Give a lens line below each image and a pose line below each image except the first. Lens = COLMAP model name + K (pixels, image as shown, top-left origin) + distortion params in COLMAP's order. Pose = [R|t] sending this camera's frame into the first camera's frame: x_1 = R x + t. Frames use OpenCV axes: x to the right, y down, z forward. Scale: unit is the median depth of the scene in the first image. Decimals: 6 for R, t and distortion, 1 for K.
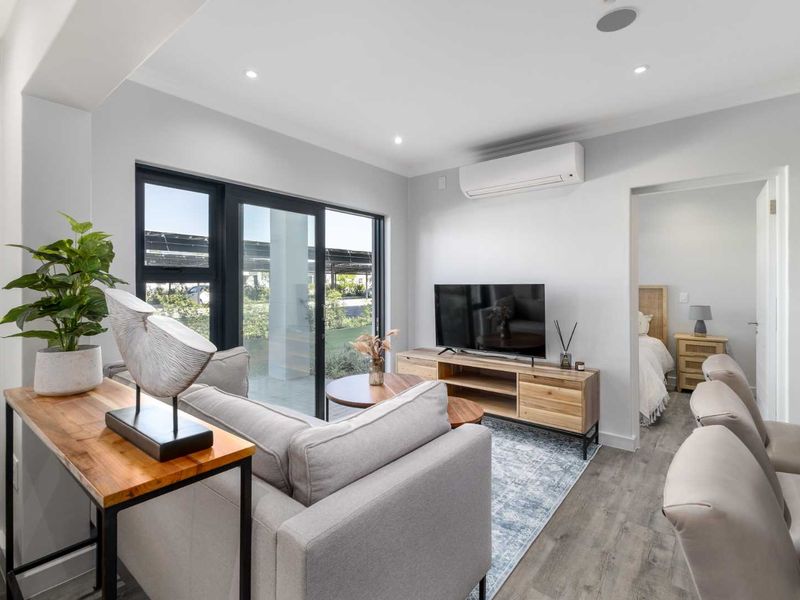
lens RADIAL K [[397.8, 0, 402.6], [0, 397.8, 288.0], [0, 0, 1]] dist [0.017170, 0.000309]
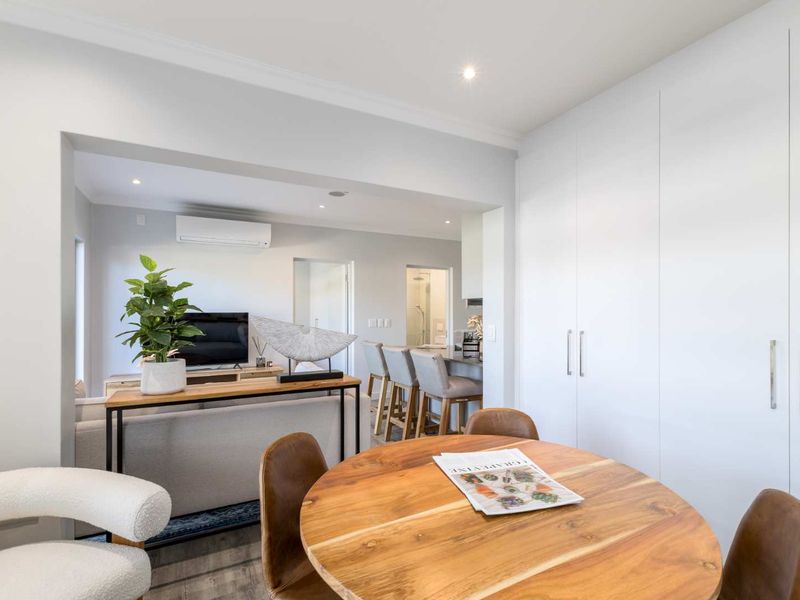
lens RADIAL K [[397.8, 0, 402.6], [0, 397.8, 288.0], [0, 0, 1]] dist [0.017170, 0.000309]
pose [[0.407454, 0.058379, 0.911358, -0.796538], [0.006629, 0.997739, -0.066876, 0.003616], [-0.913202, 0.033290, 0.406146, -0.133245]]
